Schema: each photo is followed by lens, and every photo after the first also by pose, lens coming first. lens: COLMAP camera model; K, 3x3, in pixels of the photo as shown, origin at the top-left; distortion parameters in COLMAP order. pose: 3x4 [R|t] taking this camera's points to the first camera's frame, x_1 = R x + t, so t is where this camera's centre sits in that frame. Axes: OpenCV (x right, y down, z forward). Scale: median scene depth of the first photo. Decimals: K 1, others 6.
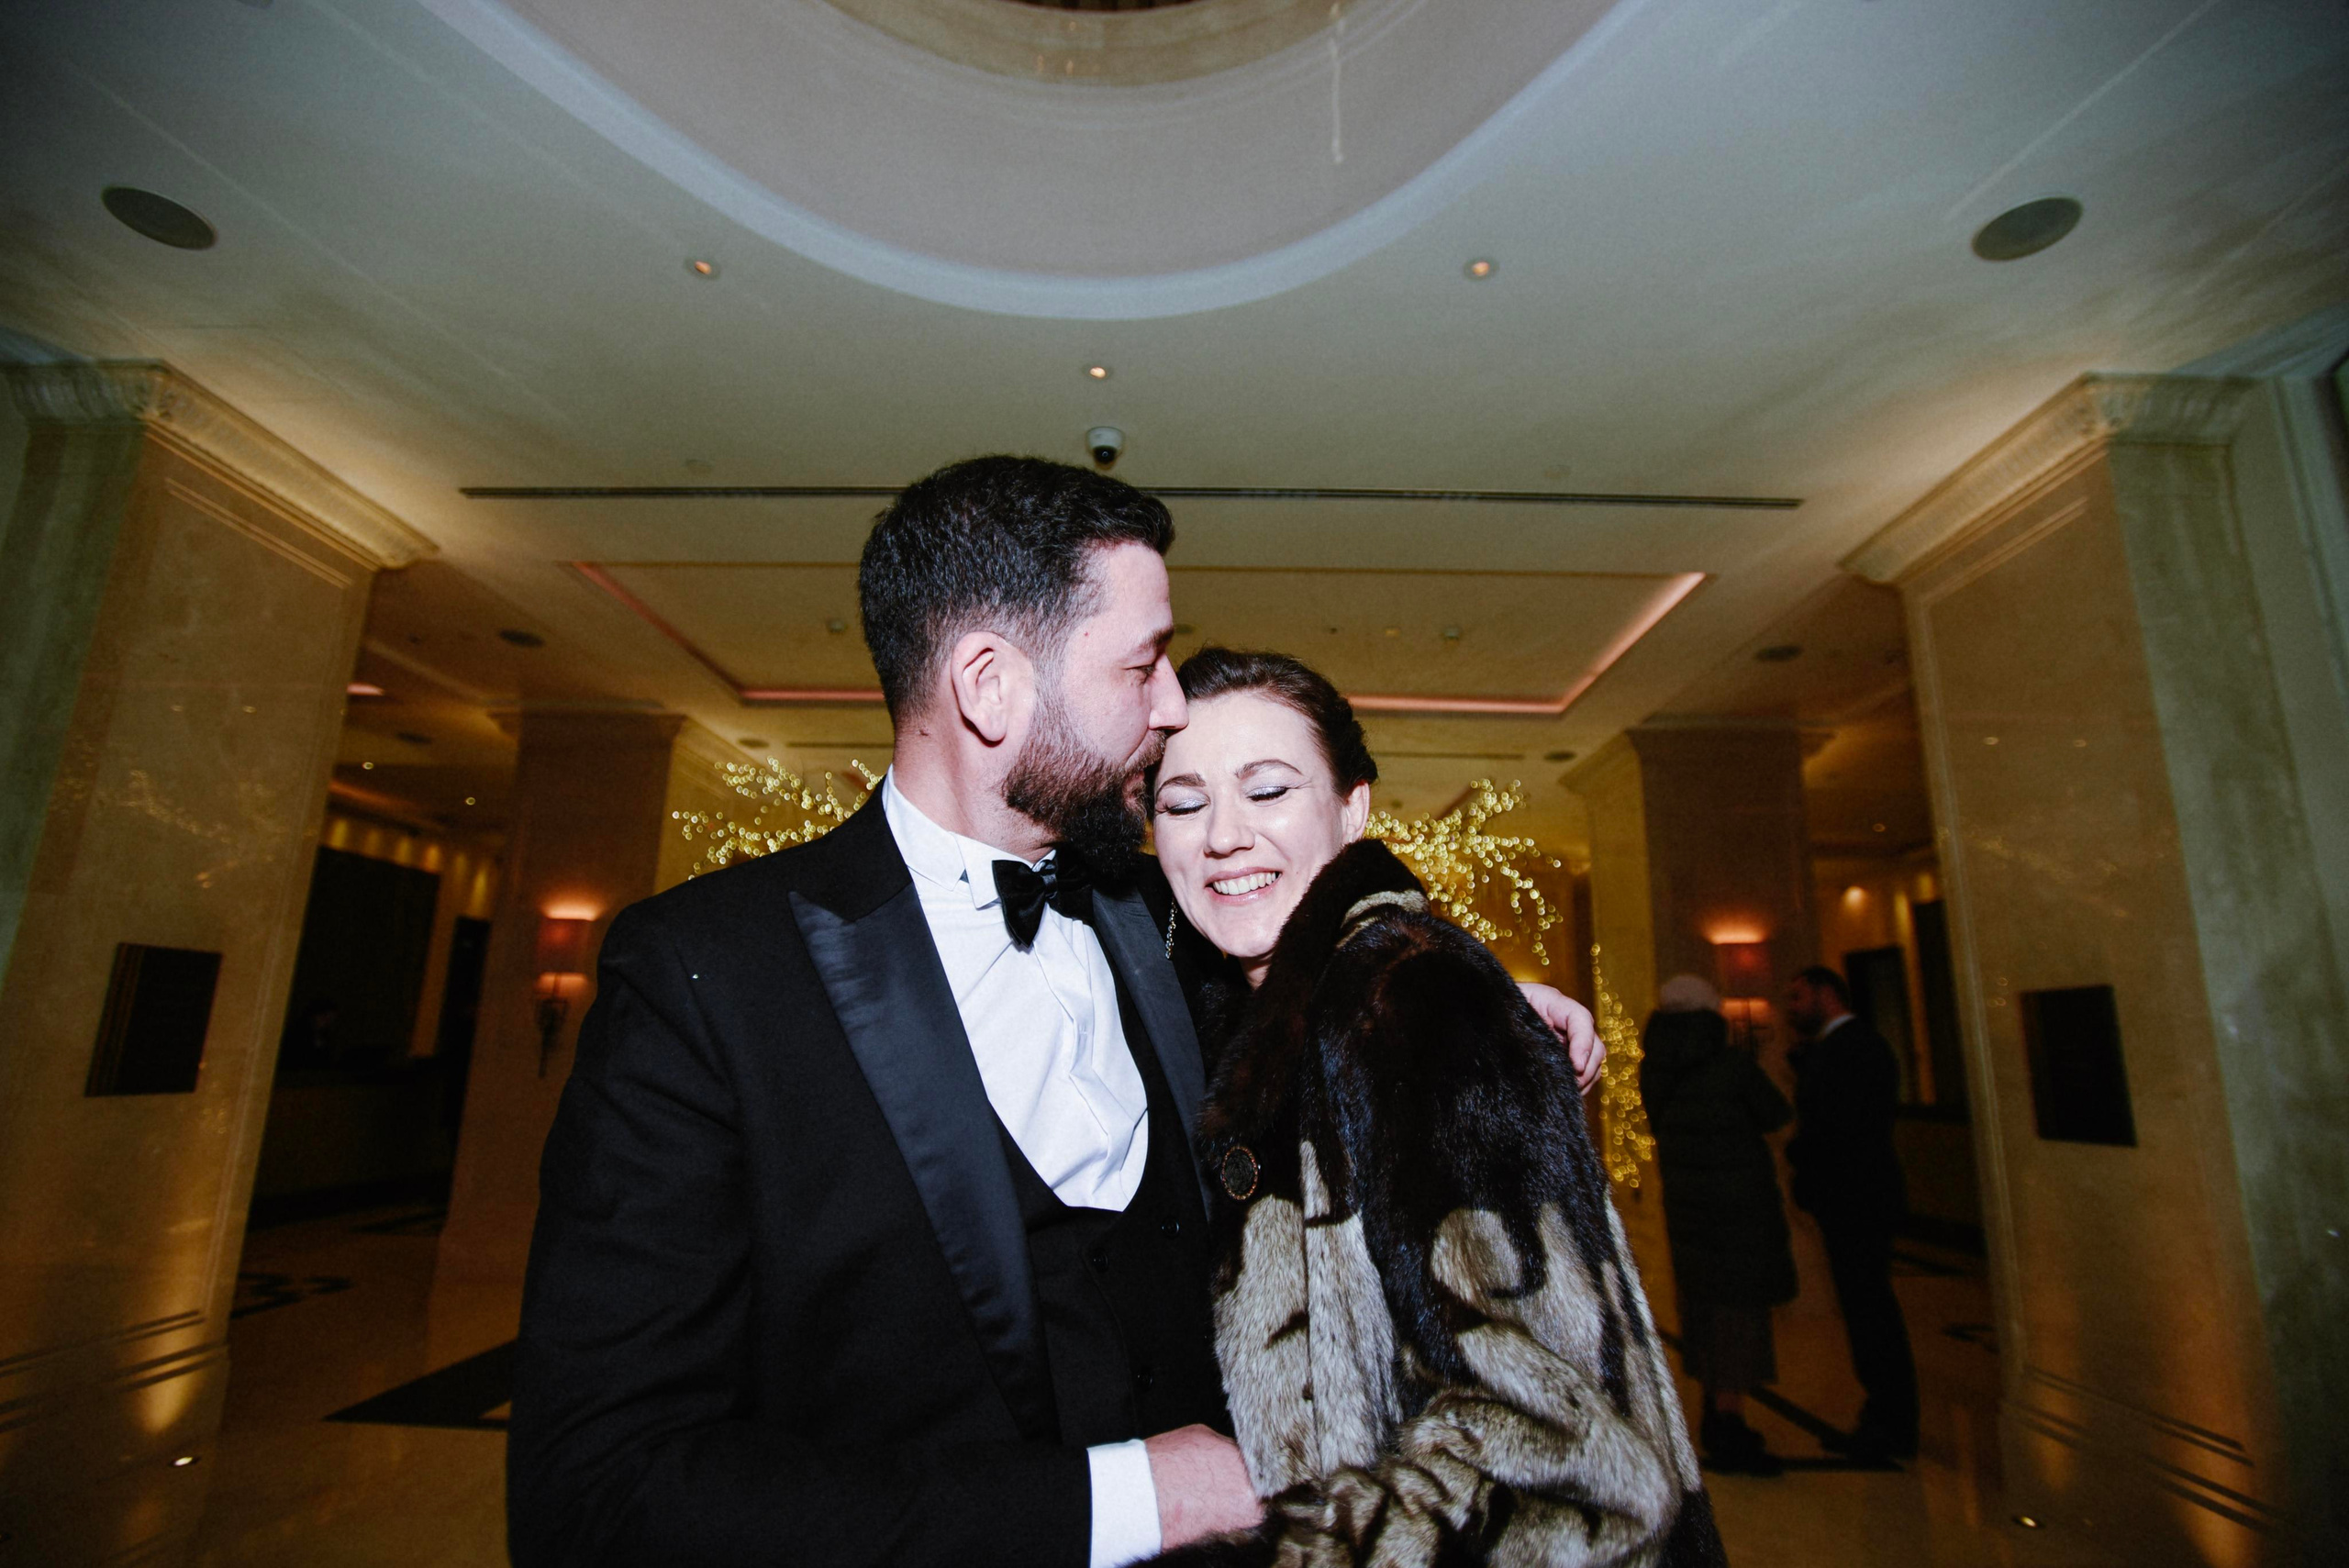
lens RADIAL K [[1216.8, 0, 1174.5], [0, 1216.8, 784.0], [0, 0, 1]] dist [-0.040005, 0.017670]
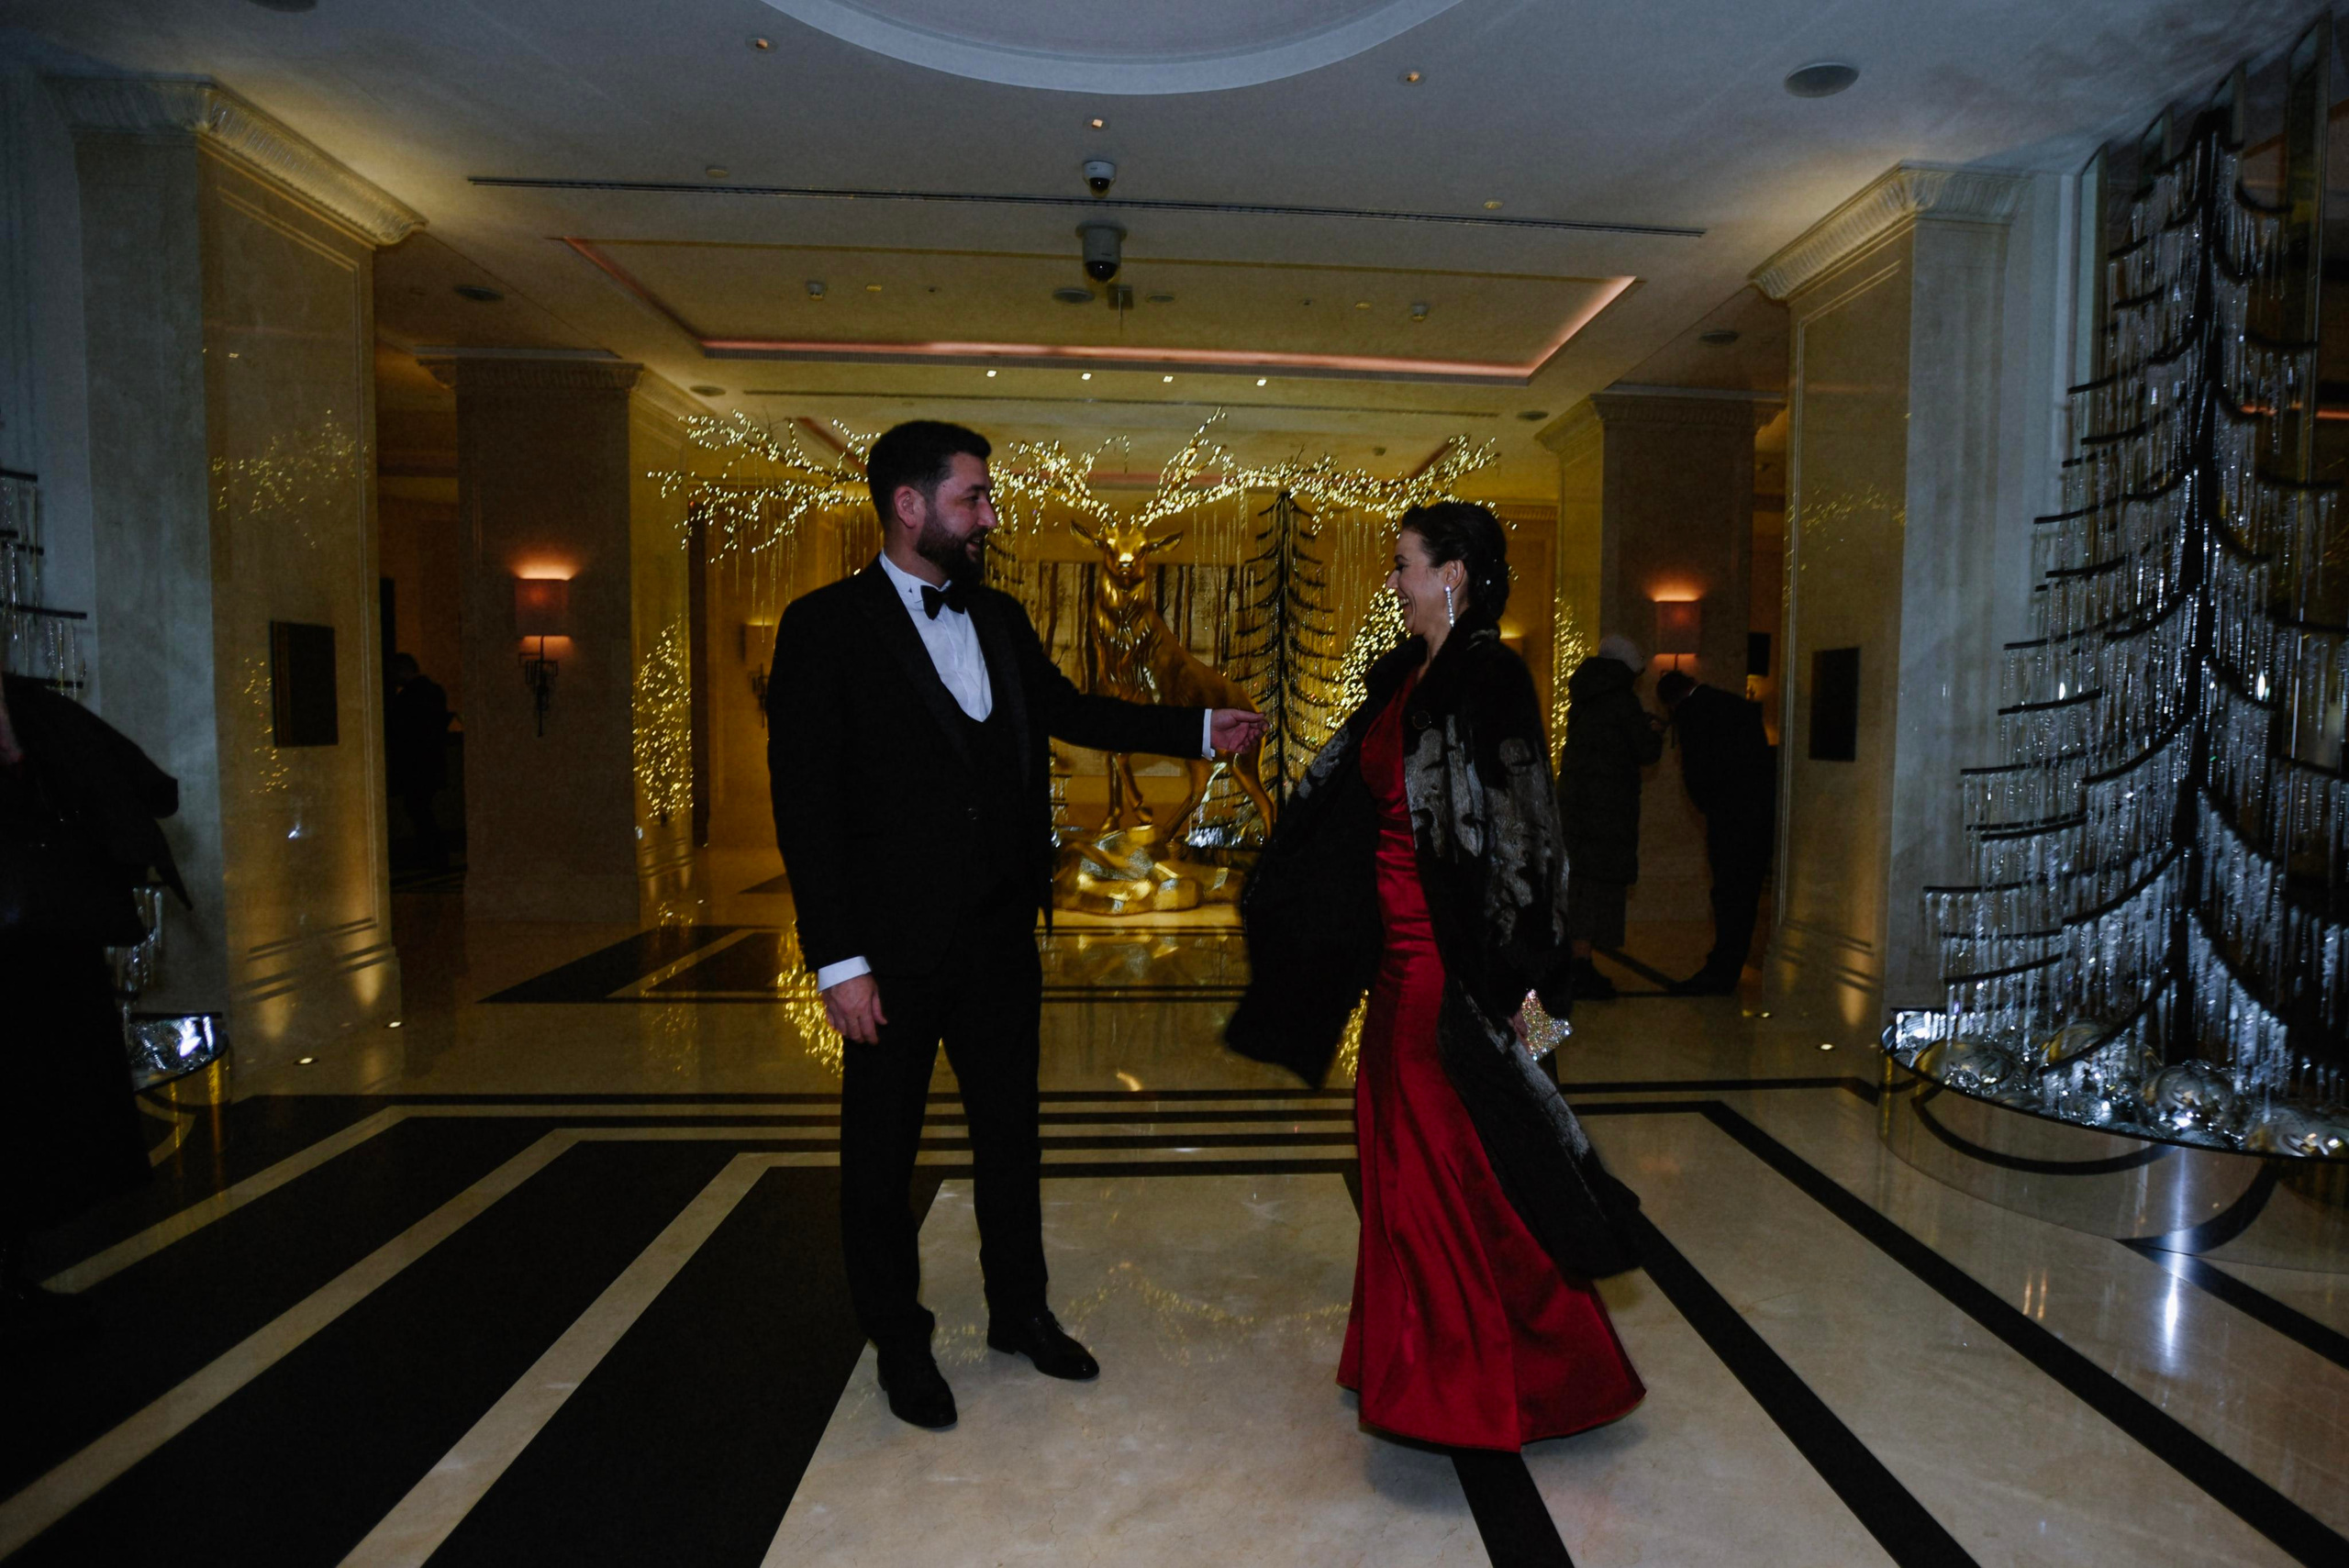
lens RADIAL K [[1216.8, 0, 1174.5], [0, 1216.8, 784.0], [0, 0, 1]] dist [-0.040005, 0.017670]
pose [[0.999809, -0.010231, 0.016651, -0.009893], [0.005156, 0.959916, 0.280239, -0.030275], [-0.018851, -0.280100, 0.959786, -0.150495]]
